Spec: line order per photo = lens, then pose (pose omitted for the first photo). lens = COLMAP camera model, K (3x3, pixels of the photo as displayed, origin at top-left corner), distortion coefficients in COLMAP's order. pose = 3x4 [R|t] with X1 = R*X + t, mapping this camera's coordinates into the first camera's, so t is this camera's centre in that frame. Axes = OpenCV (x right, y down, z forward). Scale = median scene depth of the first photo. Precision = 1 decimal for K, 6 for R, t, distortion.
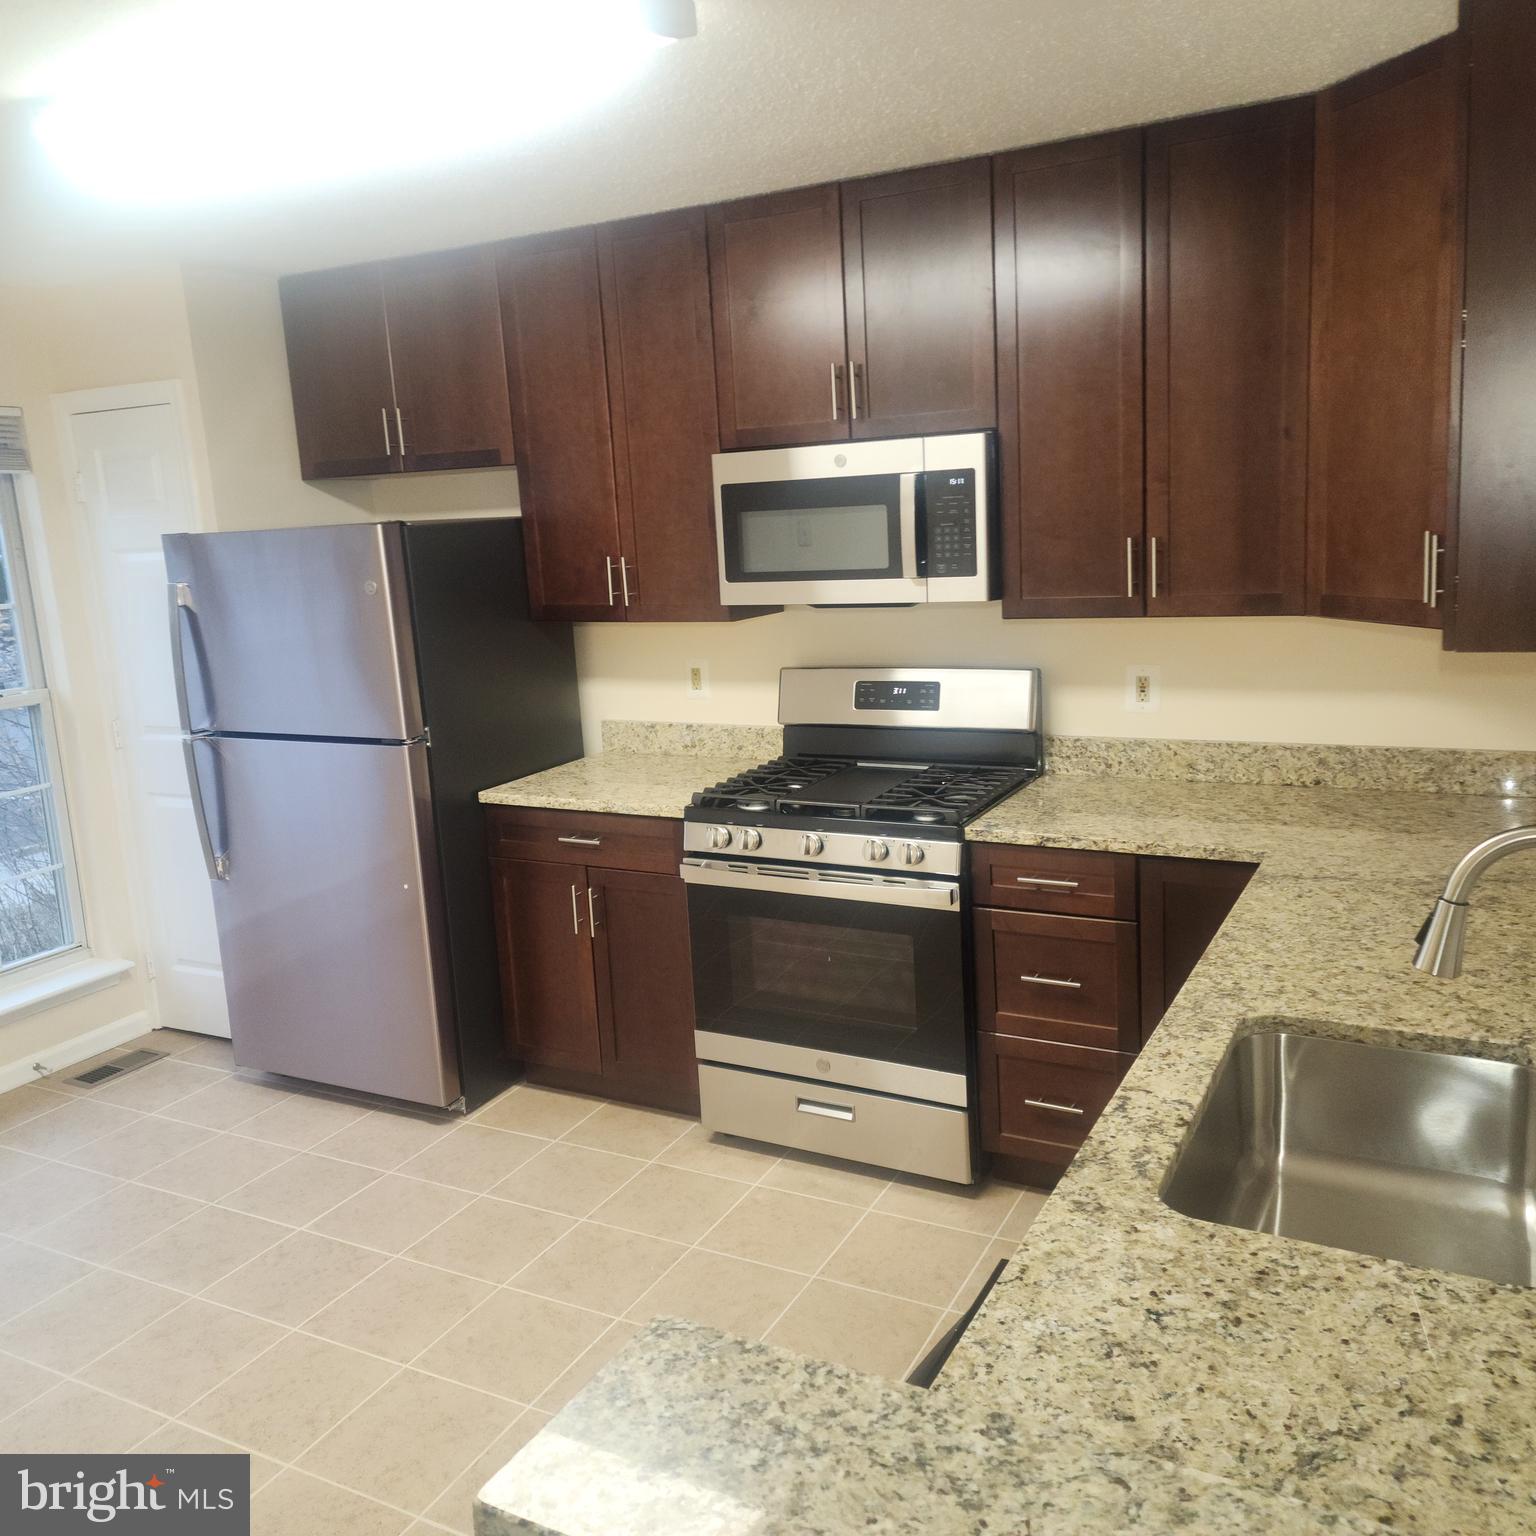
lens RADIAL K [[1354.0, 0, 743.3], [0, 1354.0, 757.4], [0, 0, 1]] dist [0.116095, -0.158993]
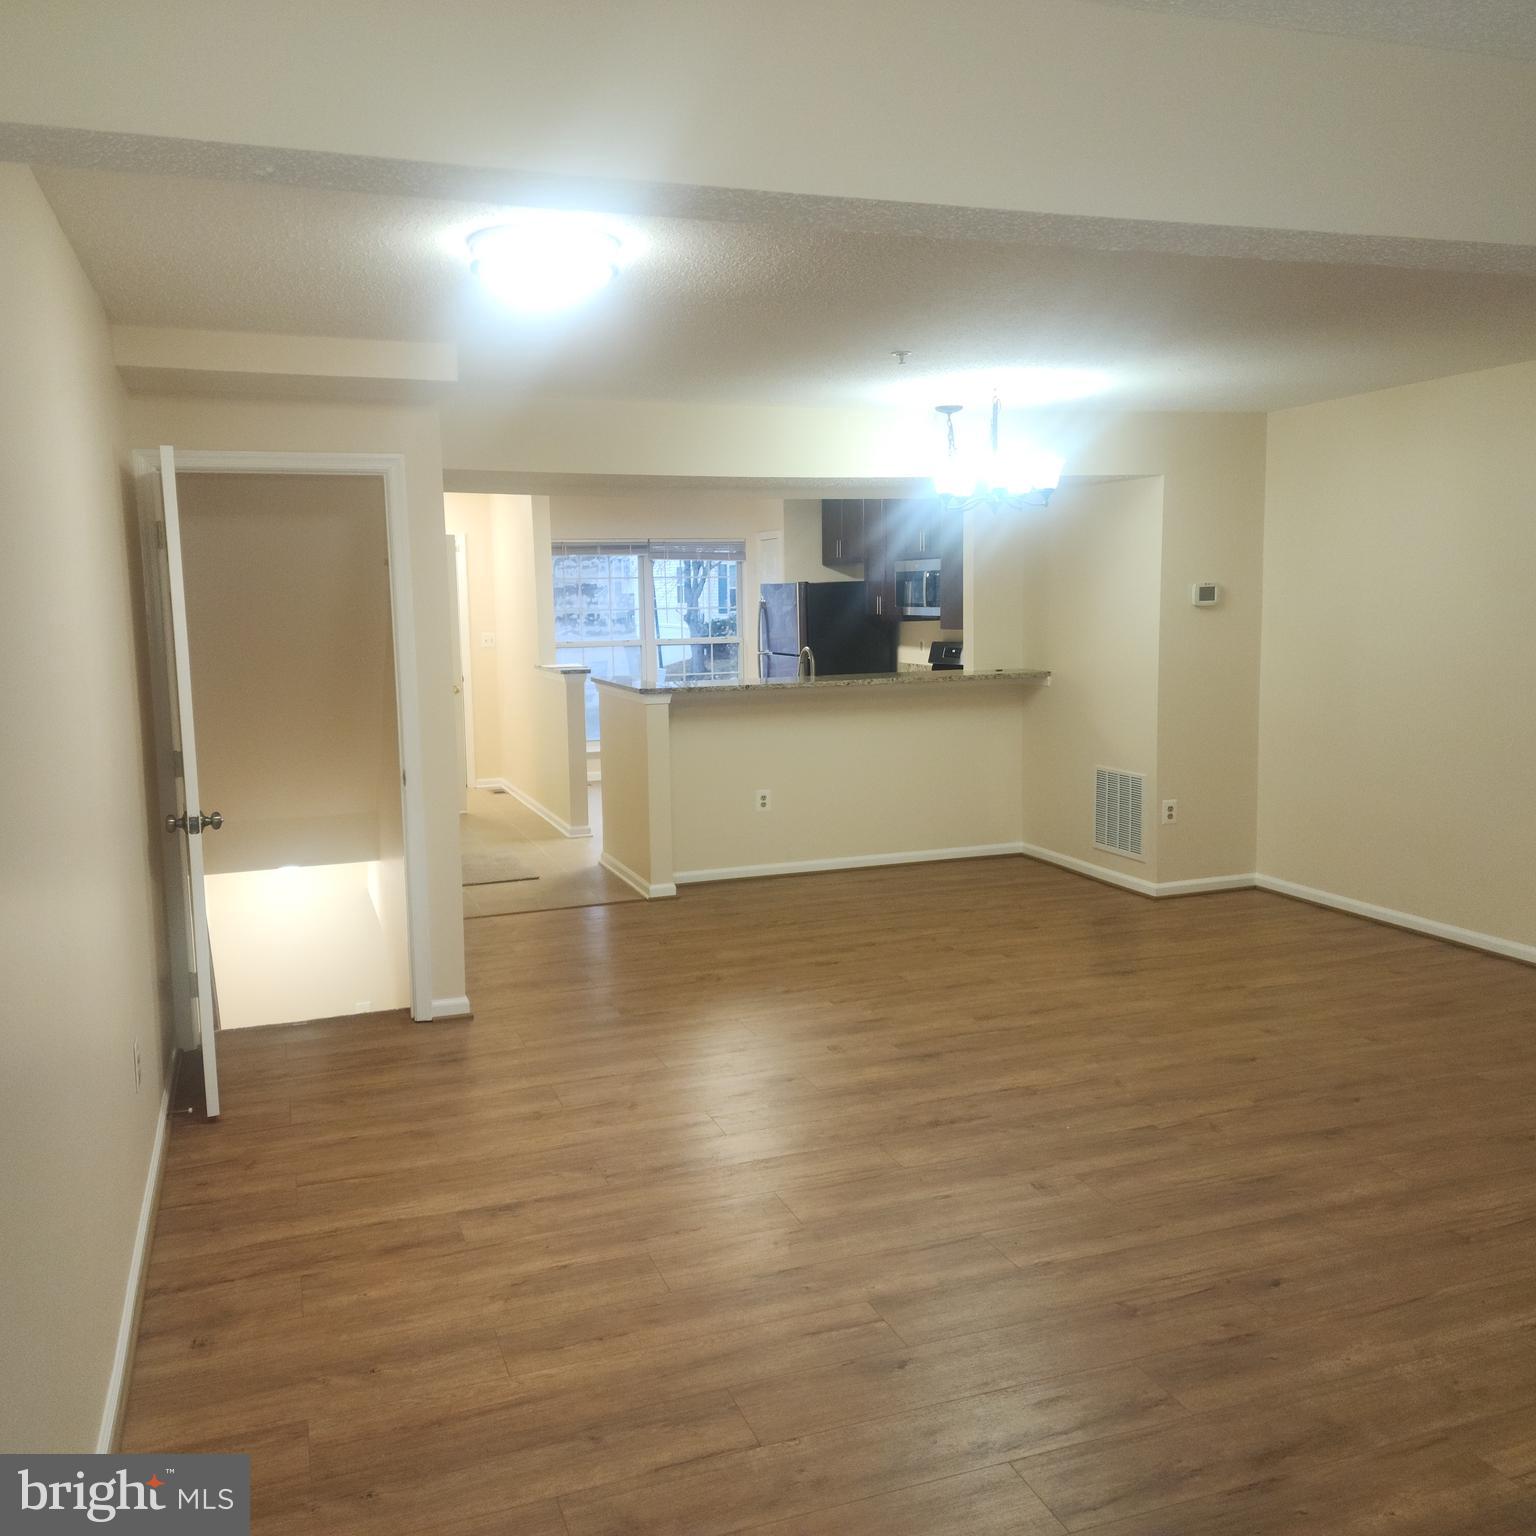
lens RADIAL K [[1362.4, 0, 752.4], [0, 1362.4, 762.5], [0, 0, 1]] dist [0.108012, -0.100300]
pose [[0.751912, 0.122008, -0.647875, 1.689920], [-0.142429, 0.989581, 0.021058, 0.177727], [0.643694, 0.076442, 0.761456, -1.359172]]
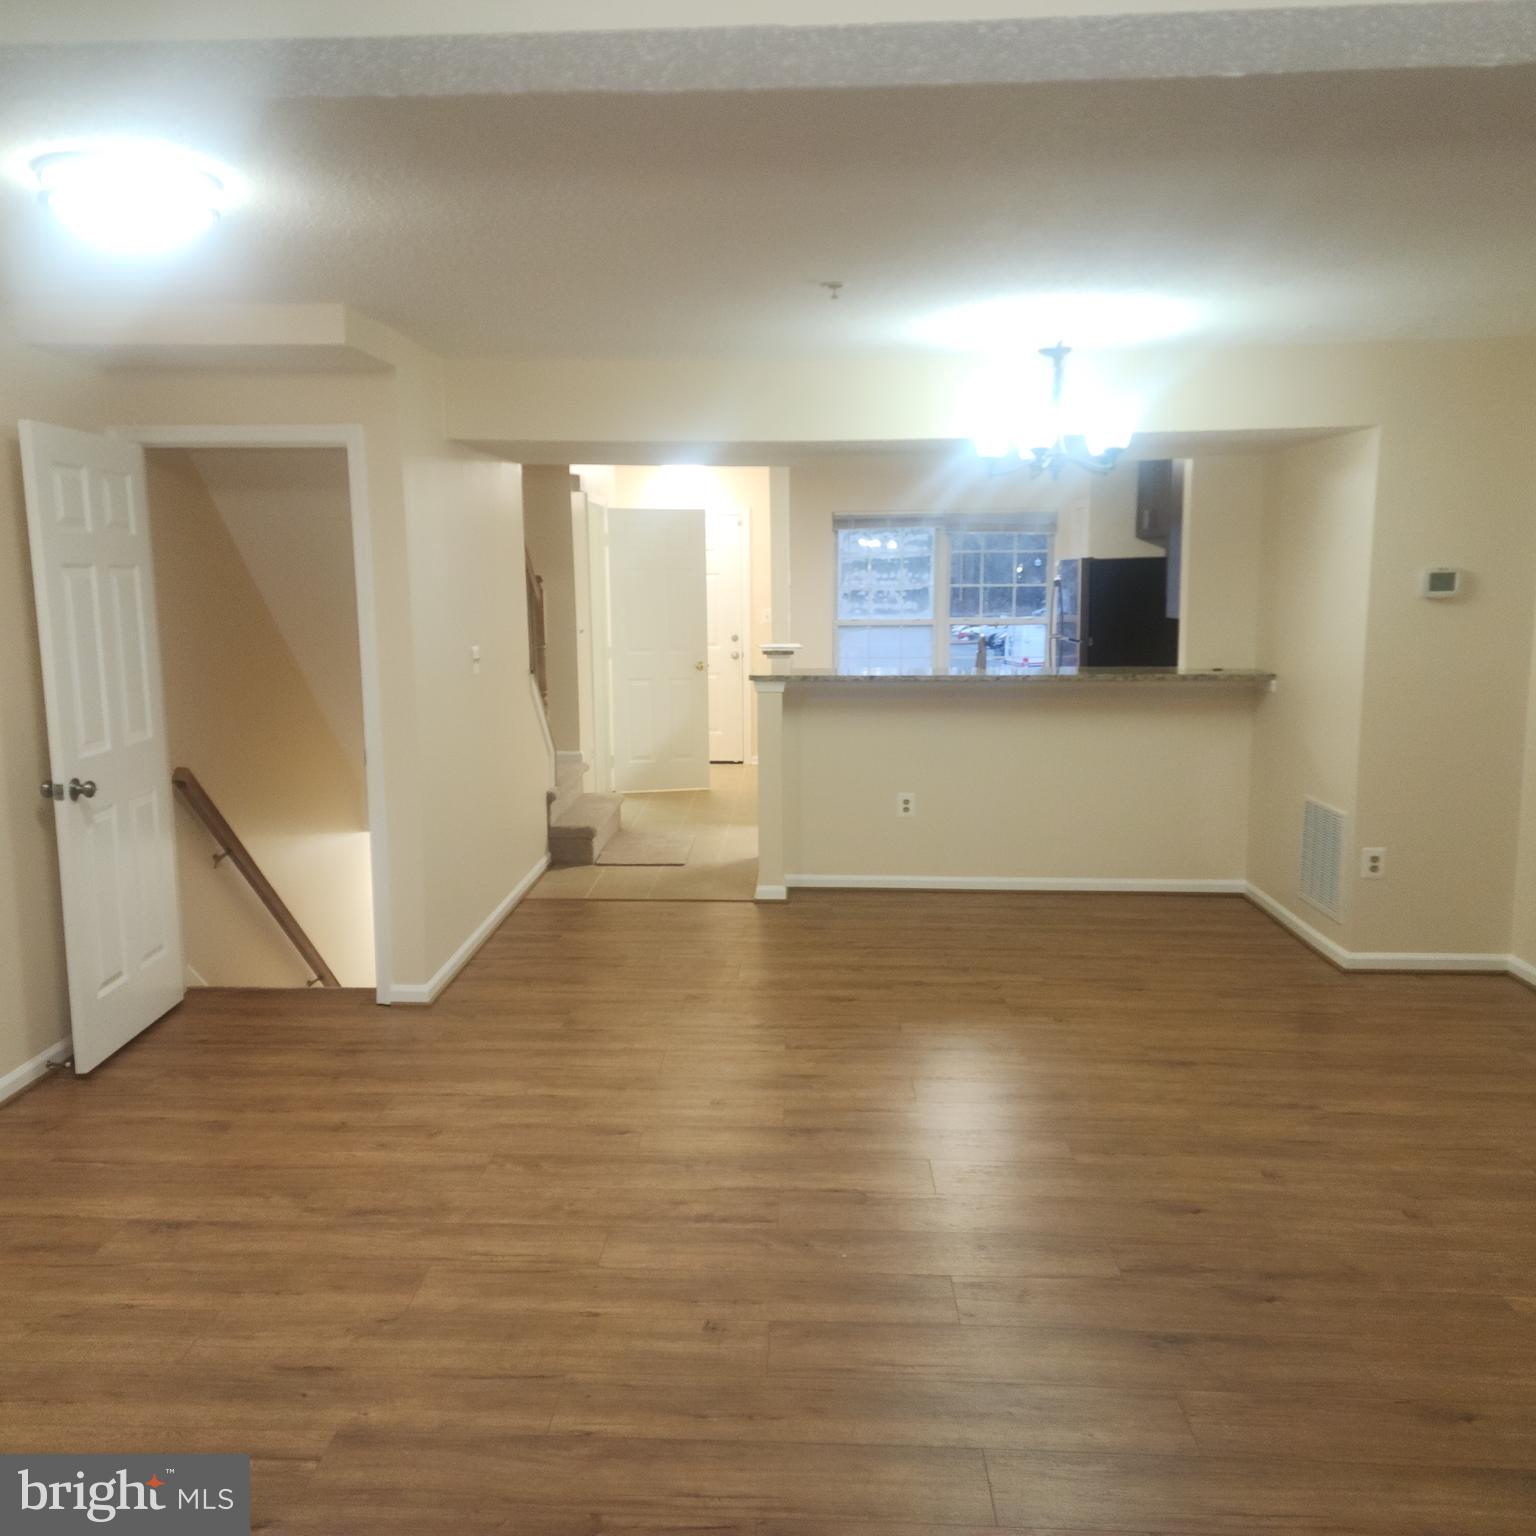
lens RADIAL K [[1350.0, 0, 741.4], [0, 1350.0, 773.2], [0, 0, 1]] dist [0.088103, -0.074948]
pose [[0.435552, 0.185737, -0.880793, 1.899556], [-0.184204, 0.976165, 0.114760, 0.054851], [0.881115, 0.112262, 0.459385, -0.769112]]
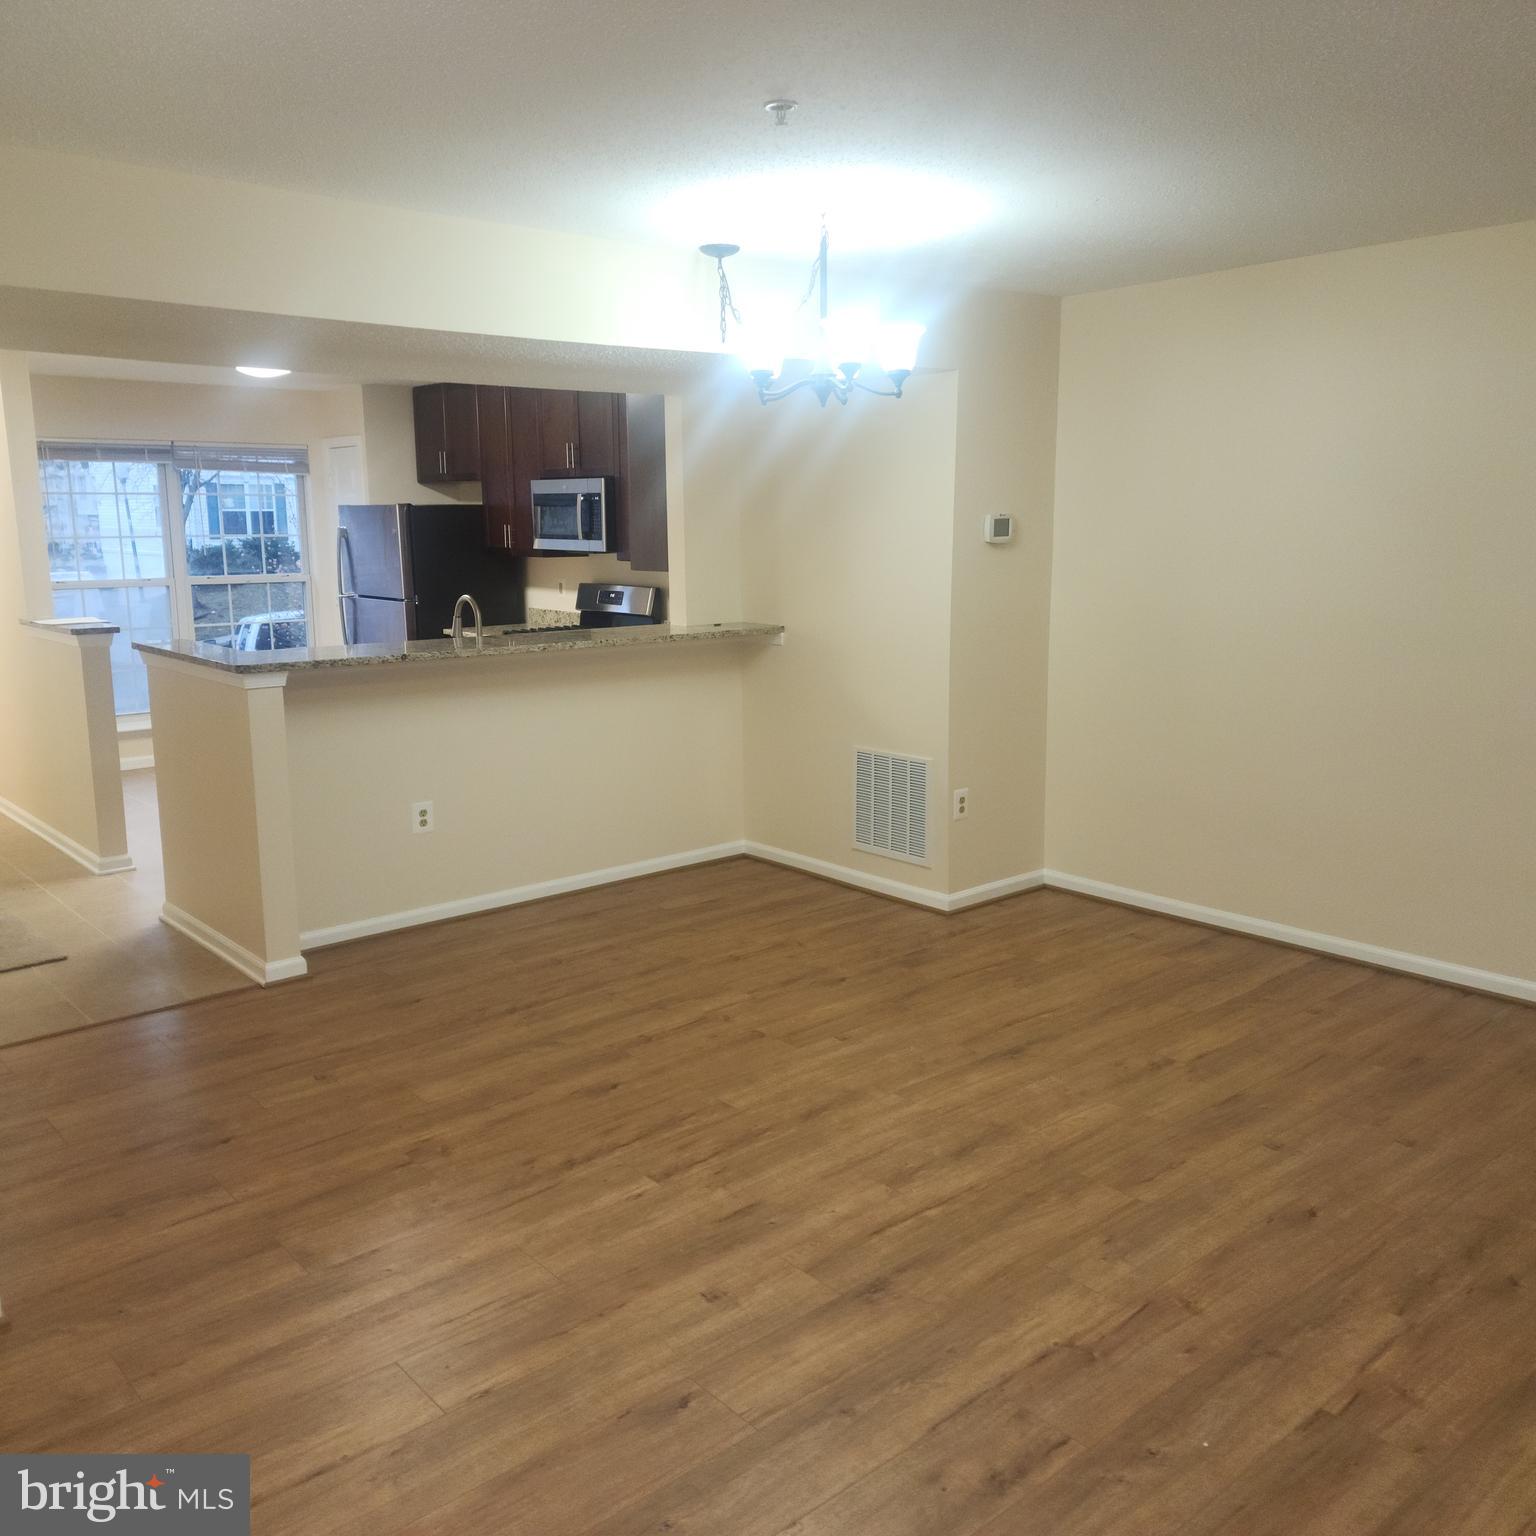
lens RADIAL K [[1354.0, 0, 743.3], [0, 1354.0, 757.4], [0, 0, 1]] dist [0.116095, -0.158993]
pose [[0.933130, 0.108988, -0.342624, 1.133830], [-0.106953, 0.993952, 0.024891, 0.137255], [0.343264, 0.013418, 0.939143, -0.985864]]
